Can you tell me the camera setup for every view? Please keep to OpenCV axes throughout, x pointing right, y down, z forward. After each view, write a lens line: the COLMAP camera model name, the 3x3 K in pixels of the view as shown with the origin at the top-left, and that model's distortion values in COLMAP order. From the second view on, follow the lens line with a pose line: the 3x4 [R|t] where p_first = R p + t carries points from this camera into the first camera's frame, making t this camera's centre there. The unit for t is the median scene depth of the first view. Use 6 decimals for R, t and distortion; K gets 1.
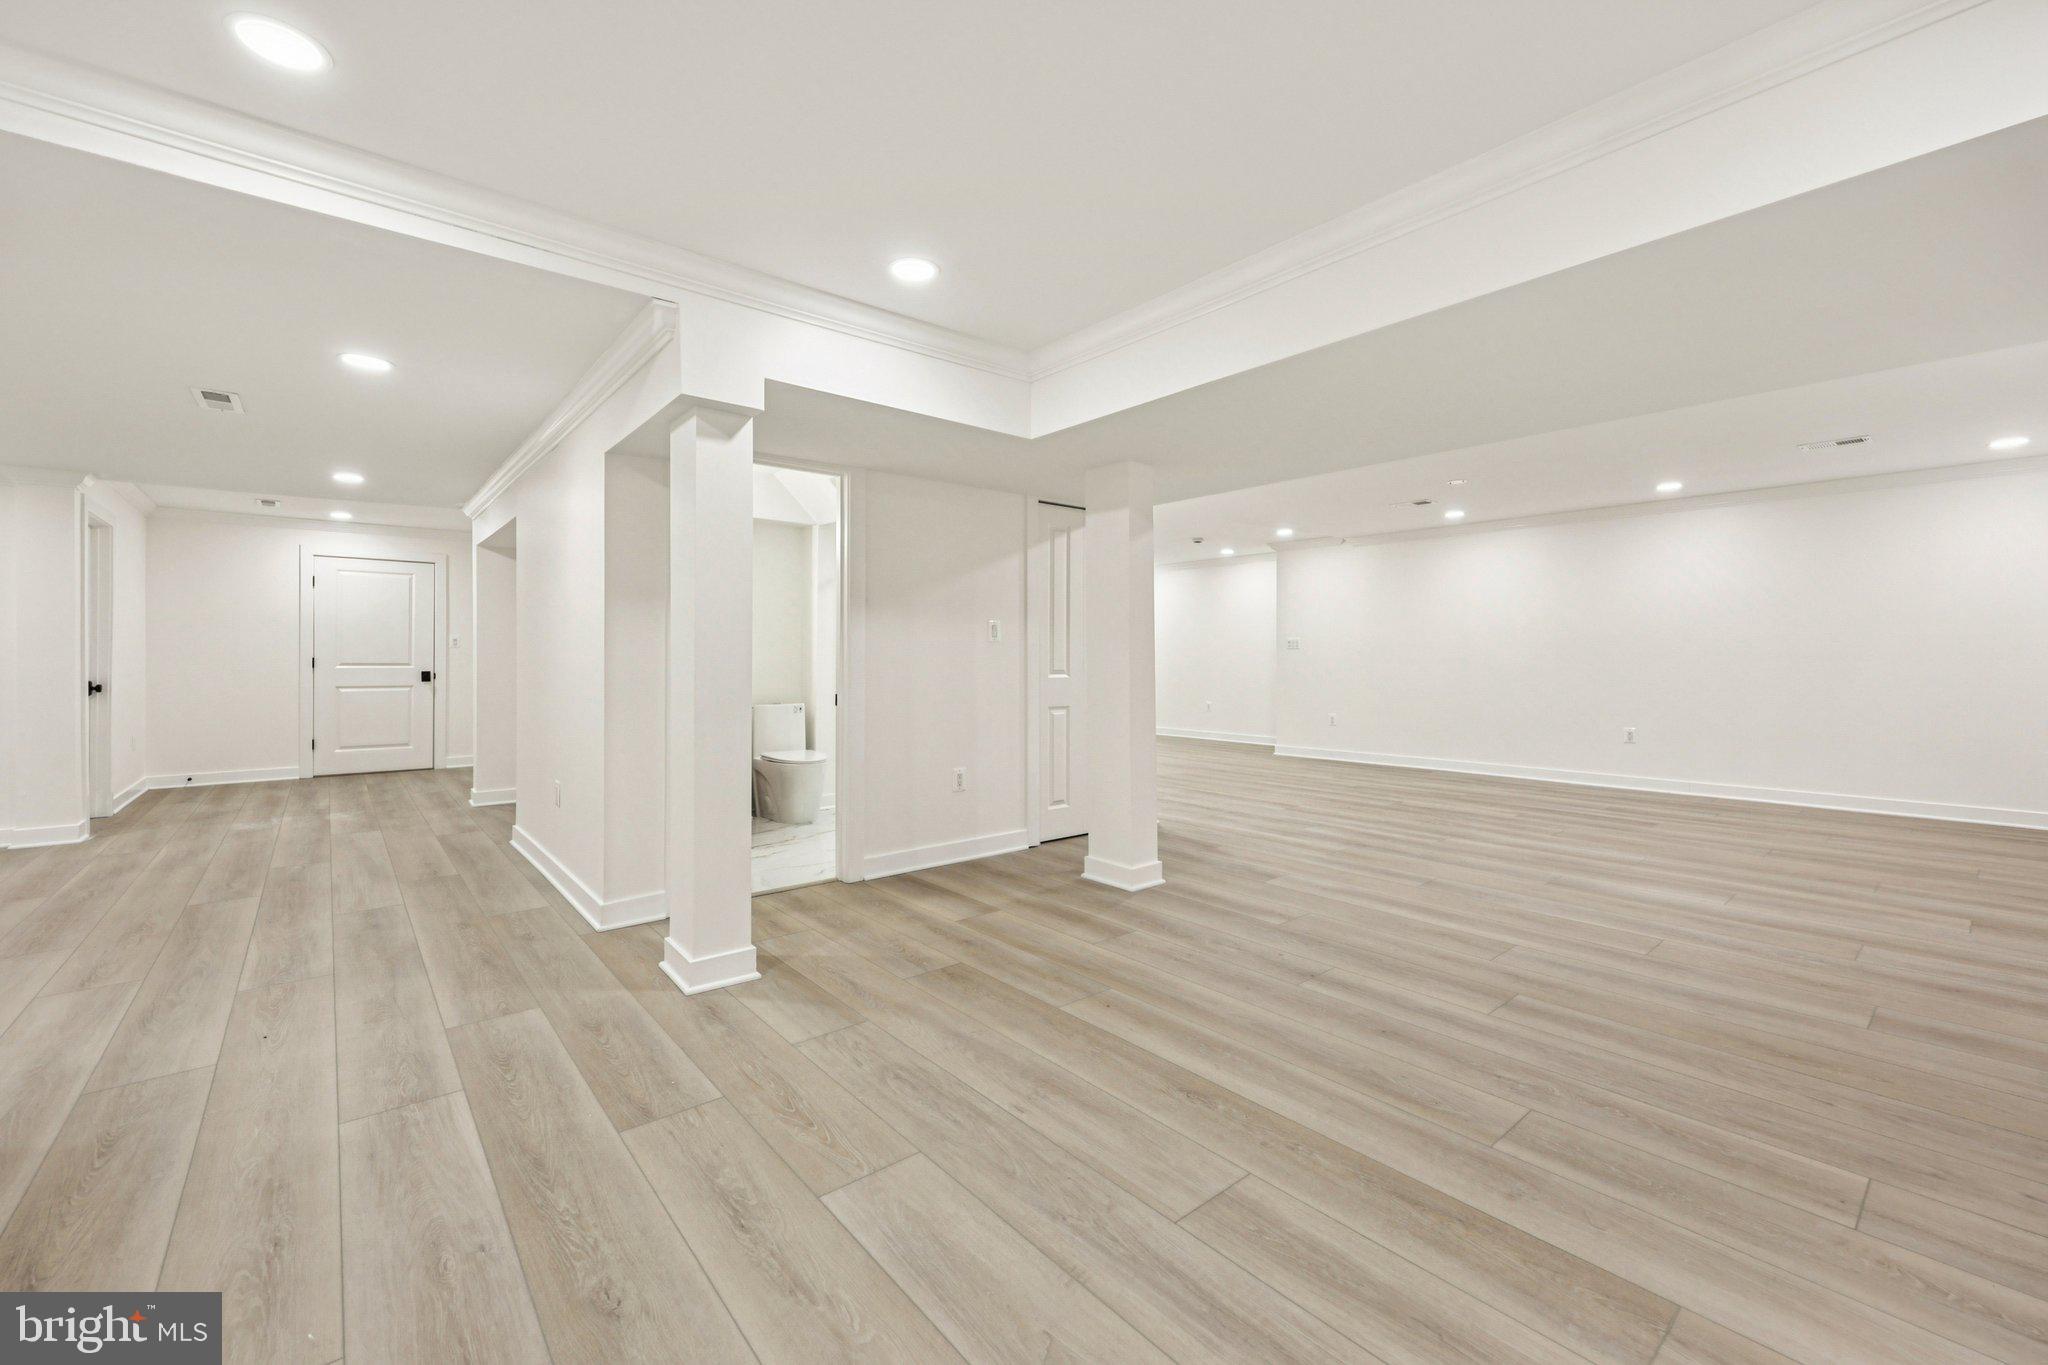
lens RADIAL K [[833.9, 0, 1022.0], [0, 833.9, 658.3], [0, 0, 1]] dist [0.001105, 0.000373]
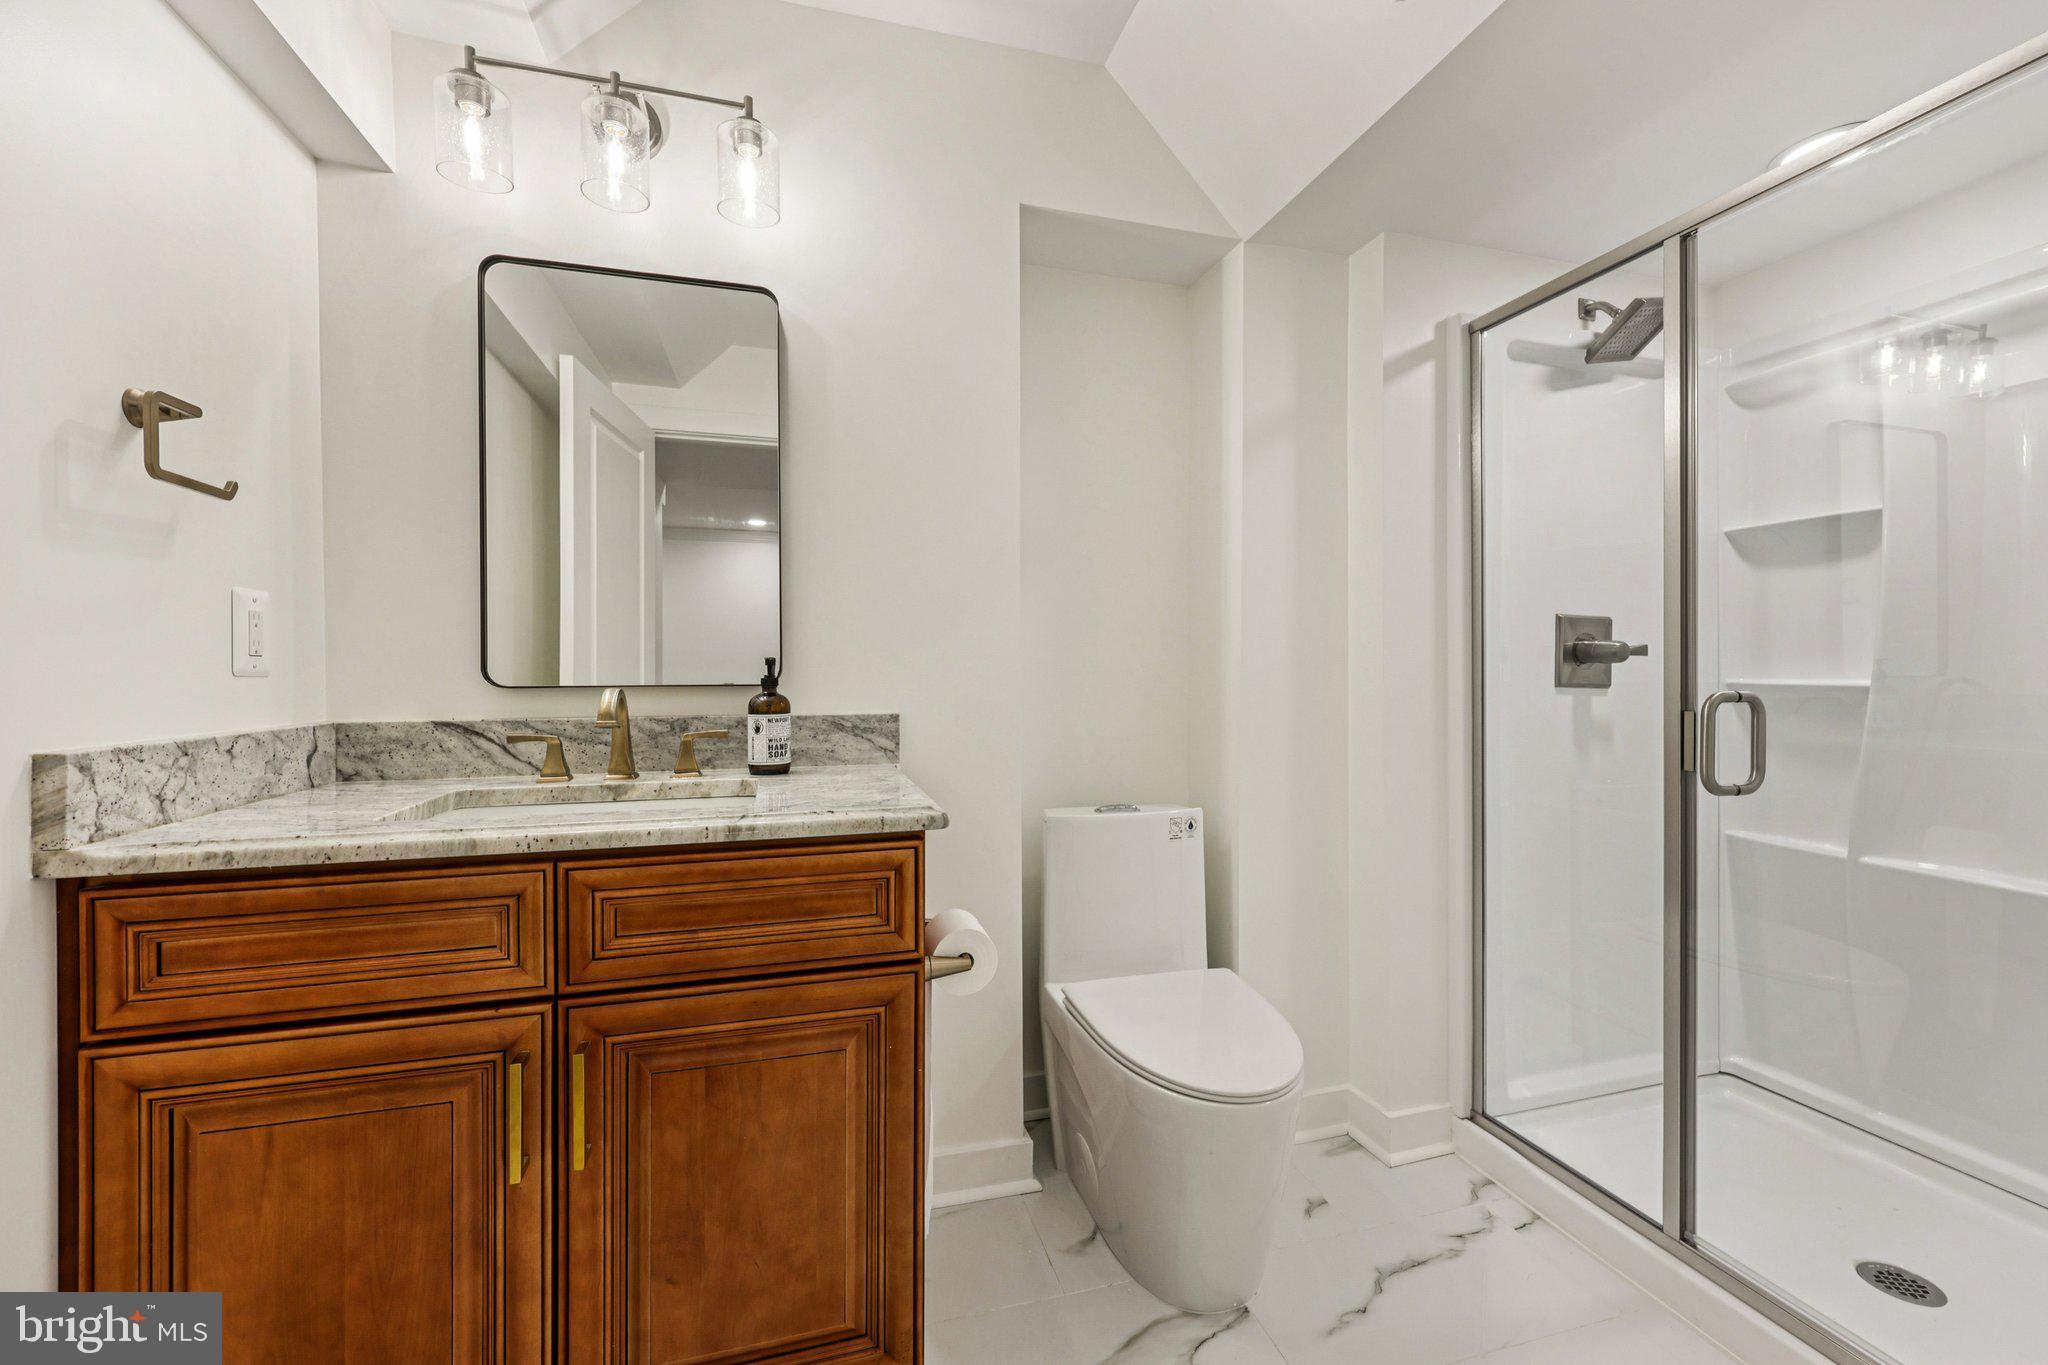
lens RADIAL K [[833.9, 0, 1022.0], [0, 833.9, 658.3], [0, 0, 1]] dist [0.001105, 0.000373]
pose [[0.913406, 0.000617, -0.407050, -0.257112], [0.000131, 0.999998, 0.001809, -0.003798], [0.407050, -0.001706, 0.913404, 0.903544]]
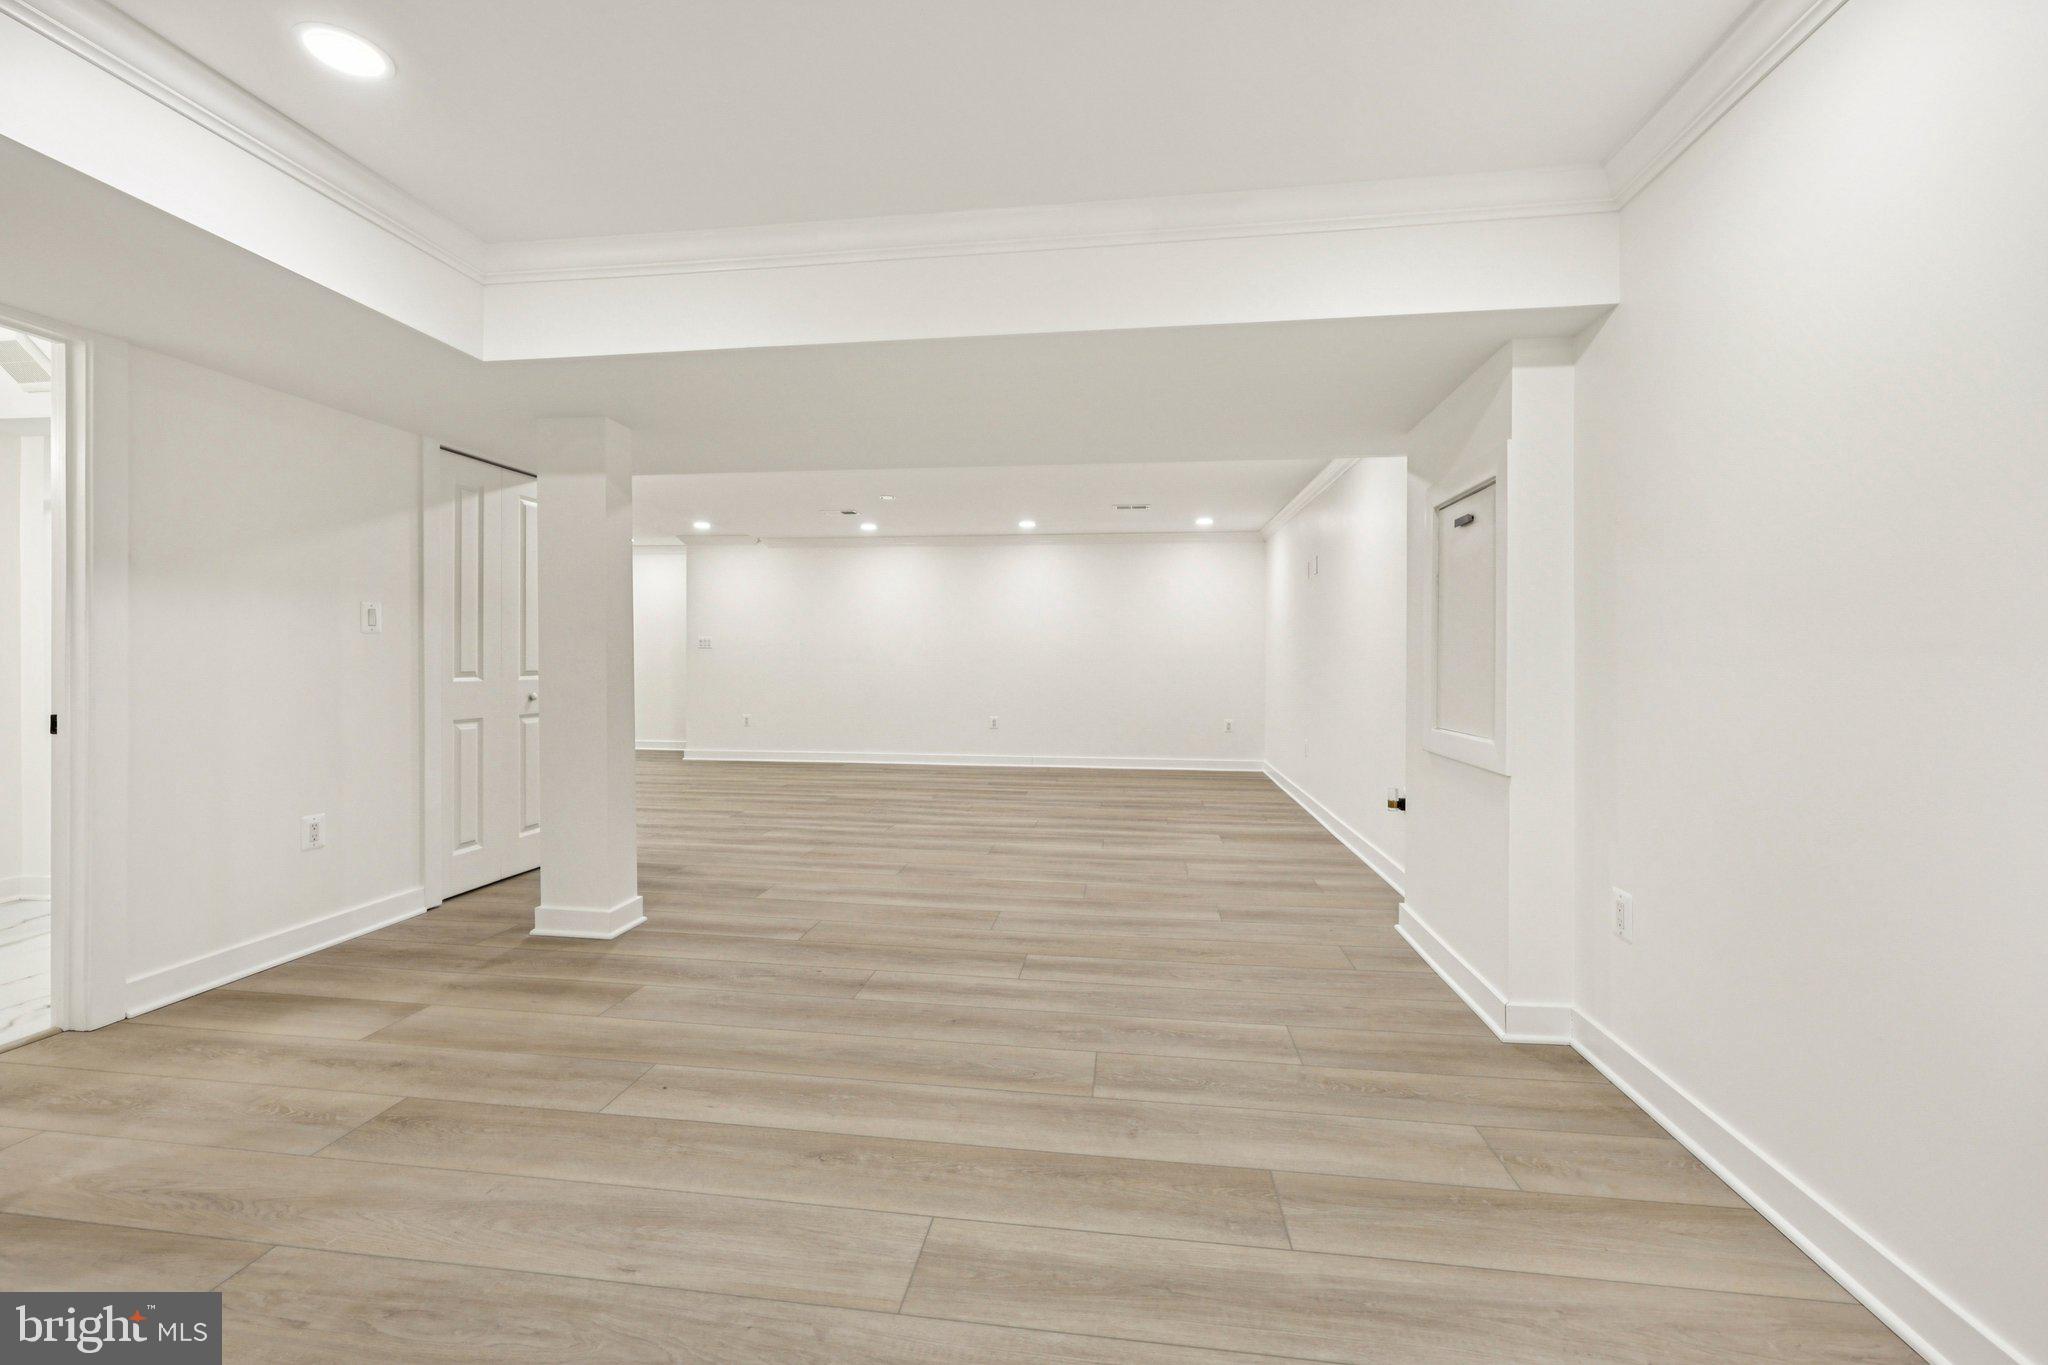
lens RADIAL K [[833.9, 0, 1022.0], [0, 833.9, 658.3], [0, 0, 1]] dist [0.001105, 0.000373]
pose [[0.738360, 0.006205, 0.674378, -0.159944], [-0.006088, 0.999978, -0.002536, 0.001490], [-0.674379, -0.002233, 0.738382, 0.146381]]
